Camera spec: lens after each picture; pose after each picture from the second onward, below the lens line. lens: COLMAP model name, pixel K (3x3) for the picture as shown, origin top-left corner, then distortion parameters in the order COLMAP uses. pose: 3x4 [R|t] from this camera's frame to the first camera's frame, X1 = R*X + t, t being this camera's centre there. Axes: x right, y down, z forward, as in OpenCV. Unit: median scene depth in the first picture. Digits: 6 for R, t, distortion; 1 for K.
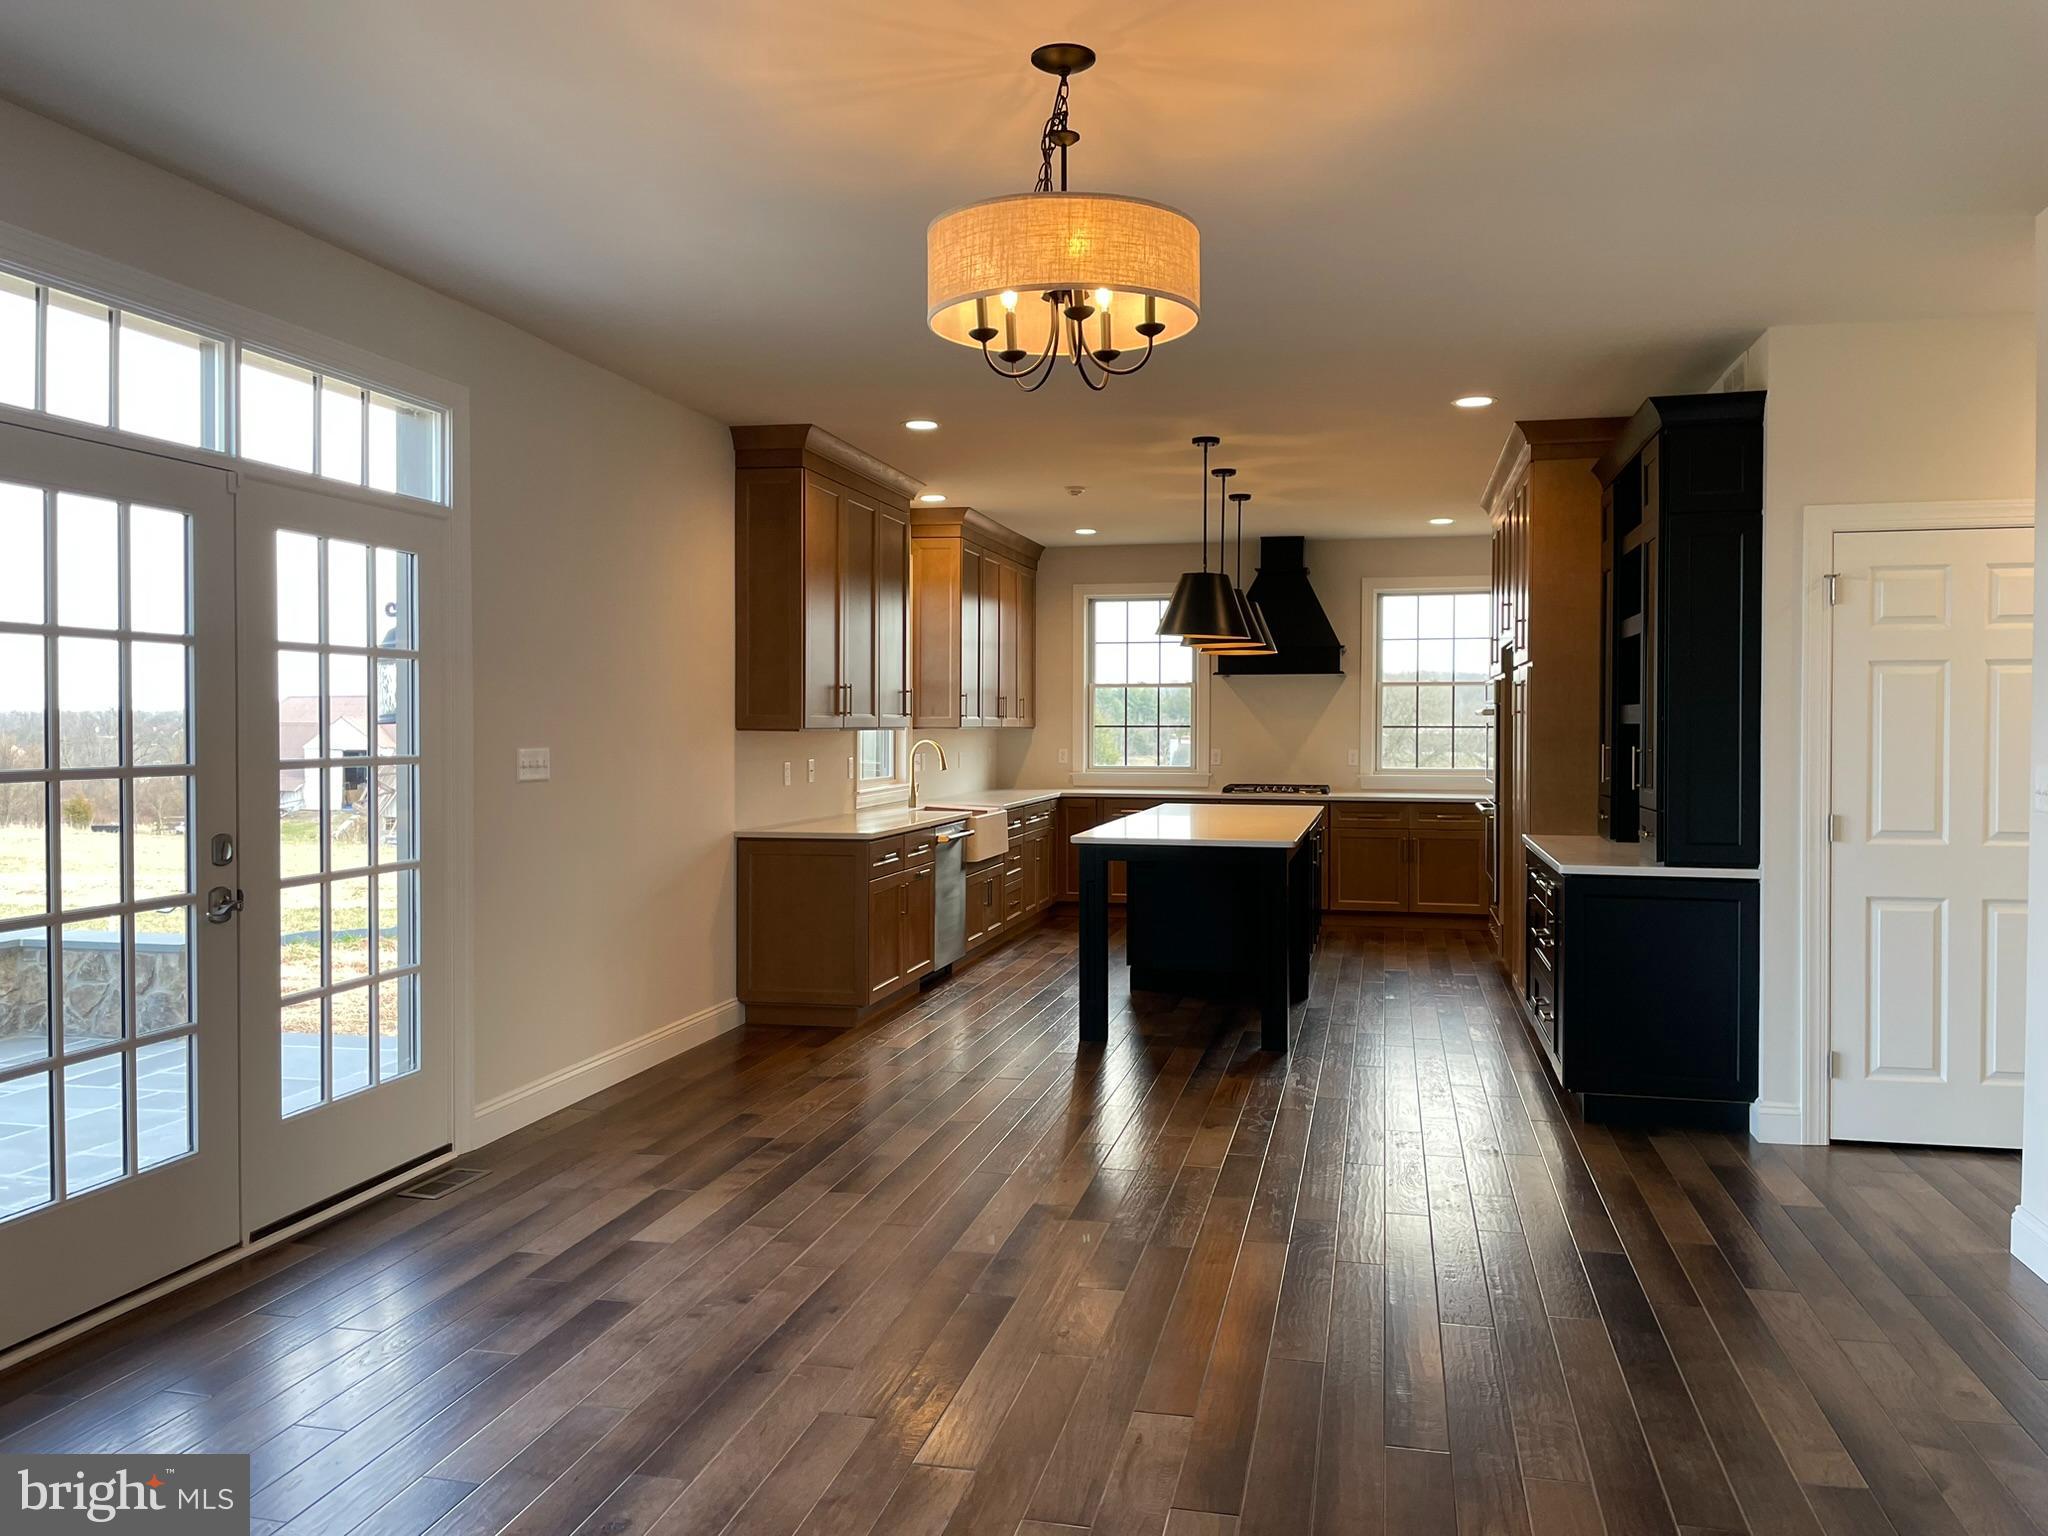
lens RADIAL K [[1554.4, 0, 1066.9], [0, 1554.4, 755.4], [0, 0, 1]] dist [0.101581, -0.134366]
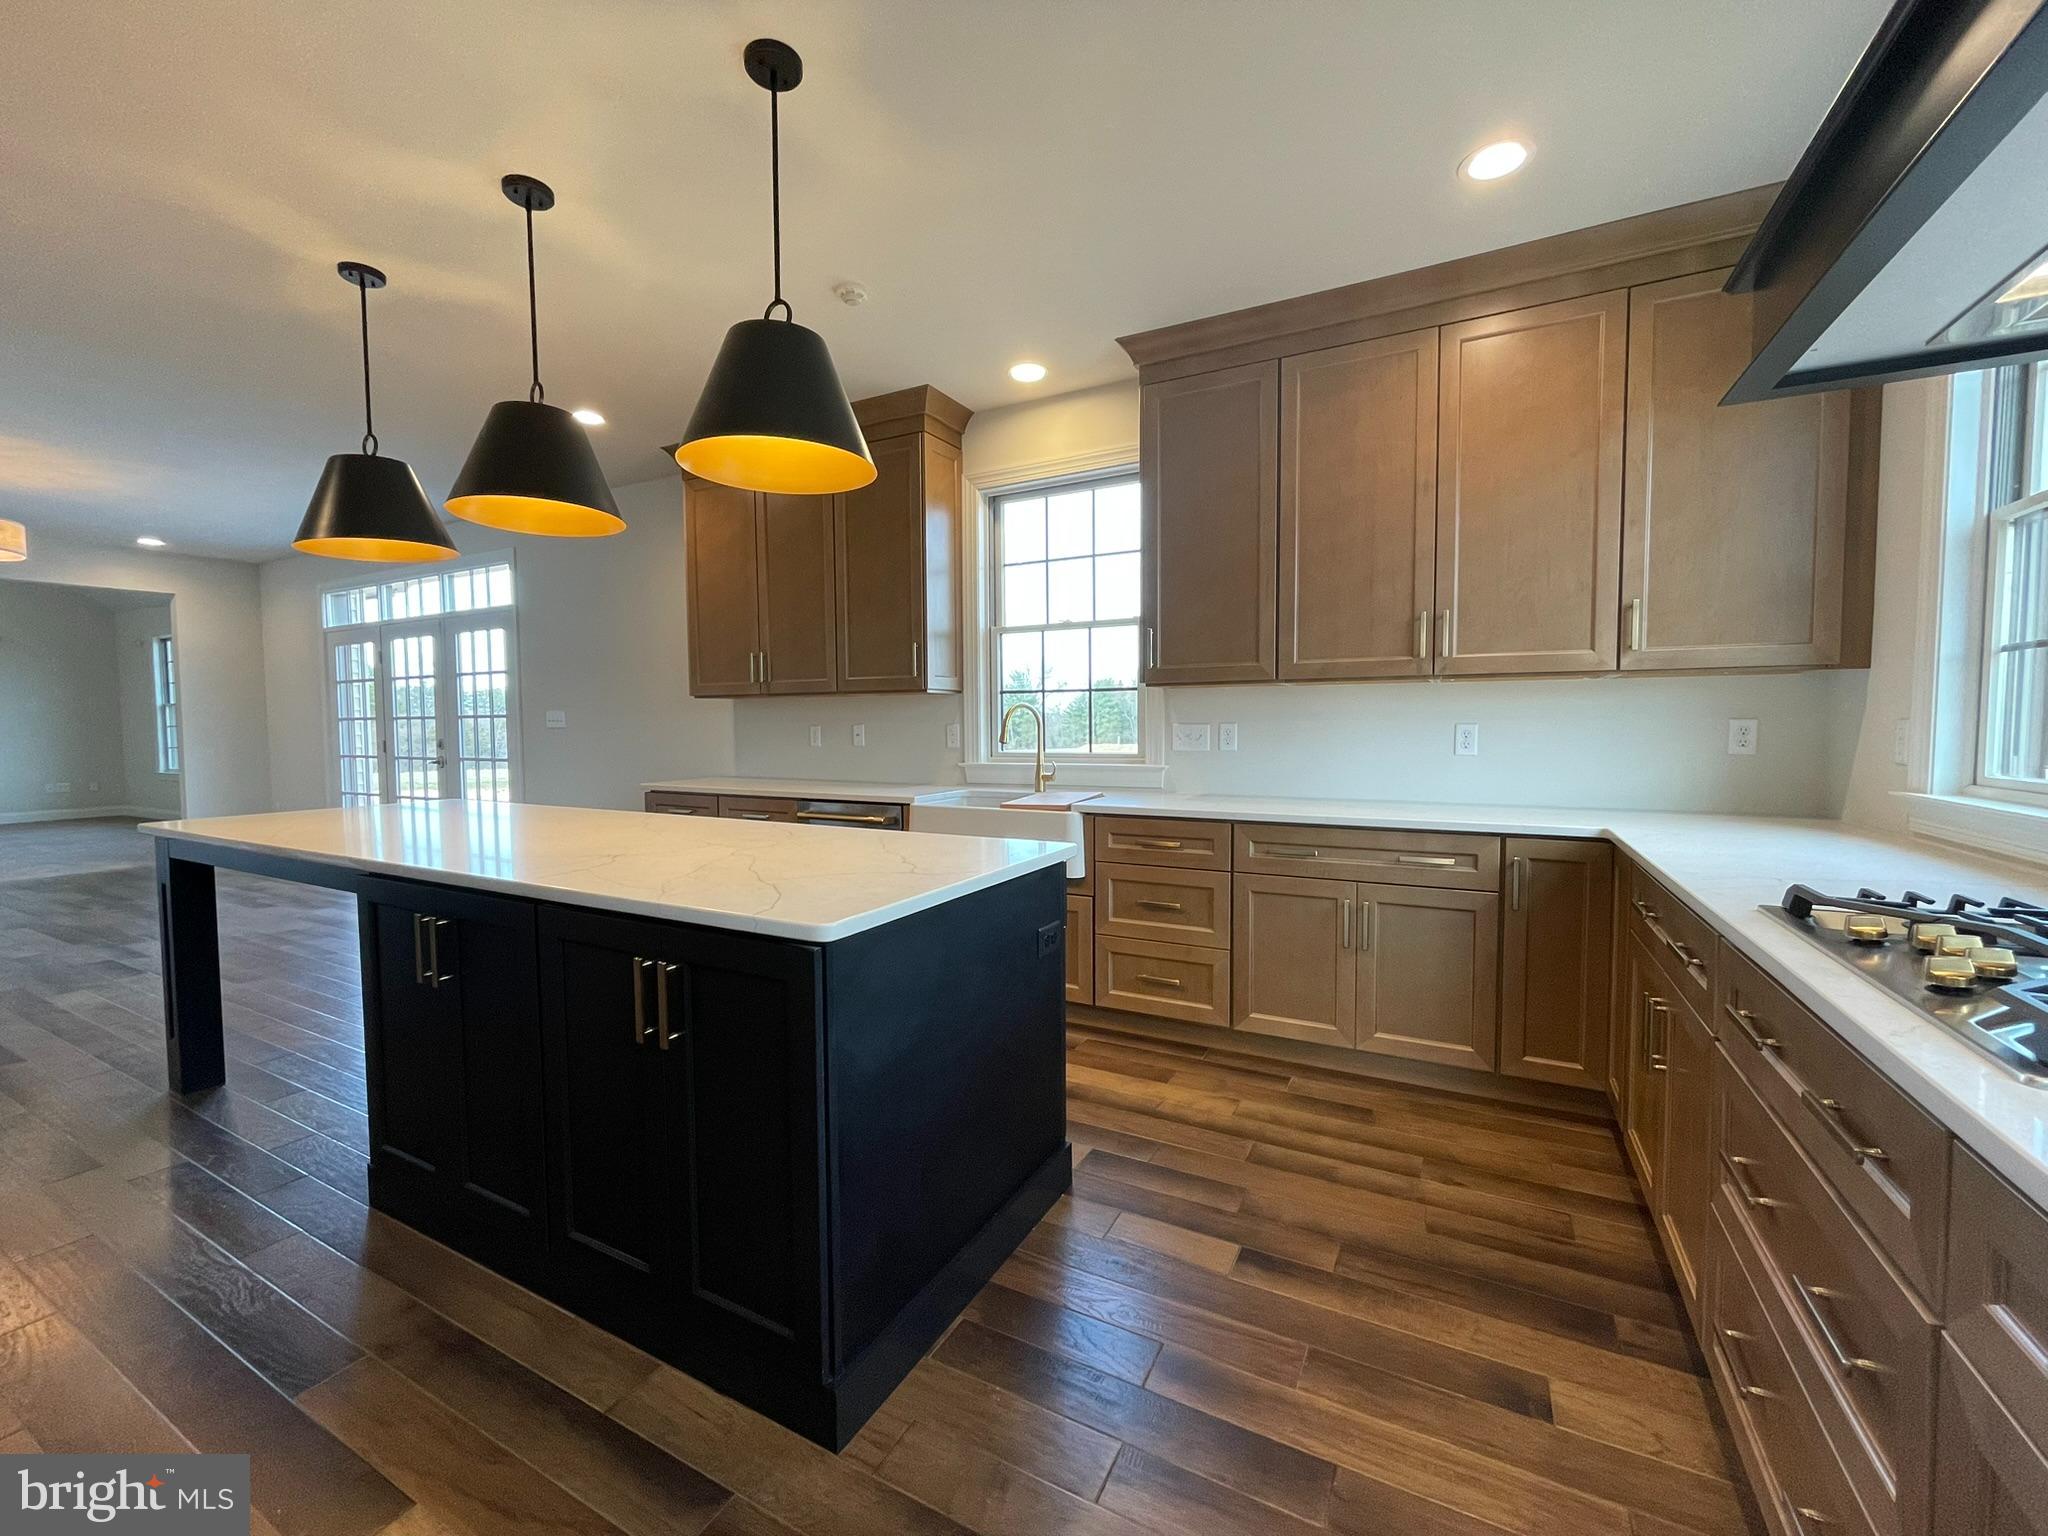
lens RADIAL K [[825.6, 0, 1024.0], [0, 825.6, 768.0], [0, 0, 1]] dist [-0.006215, 0.000286]
pose [[-0.293040, 0.052822, -0.954640, 0.330362], [-0.017537, 0.998008, 0.060605, -0.004631], [0.955939, 0.034502, -0.291530, 1.264995]]
